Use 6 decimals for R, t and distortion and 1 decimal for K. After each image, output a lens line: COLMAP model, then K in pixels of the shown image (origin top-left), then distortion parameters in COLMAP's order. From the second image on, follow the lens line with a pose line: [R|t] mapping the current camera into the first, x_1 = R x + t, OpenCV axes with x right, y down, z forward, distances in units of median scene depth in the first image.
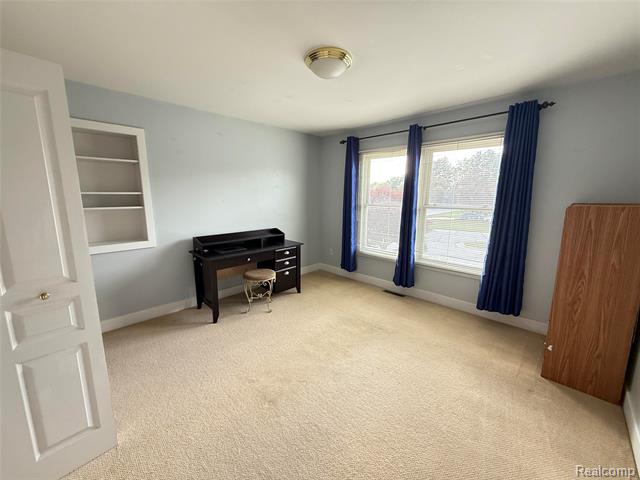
lens RADIAL K [[255.6, 0, 321.4], [0, 255.6, 241.1], [0, 0, 1]] dist [0.002978, 0.000072]
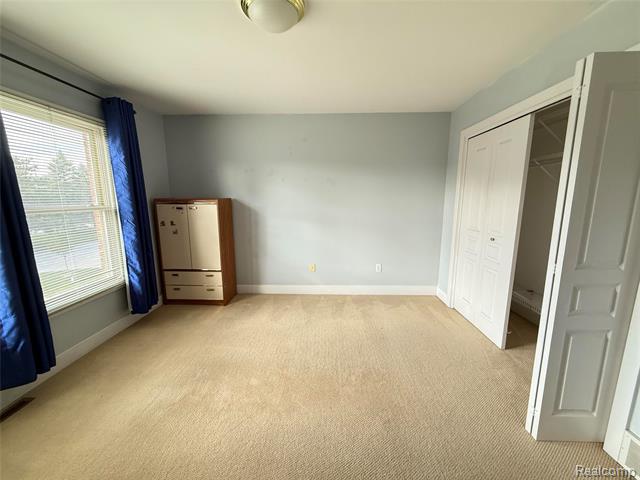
lens RADIAL K [[255.6, 0, 319.3], [0, 255.6, 239.1], [0, 0, 1]] dist [0.002978, 0.000072]
pose [[-0.686632, -0.131716, 0.714974, -0.439571], [0.114544, 0.951567, 0.285307, -0.177256], [-0.717925, 0.277797, -0.638289, 1.002611]]
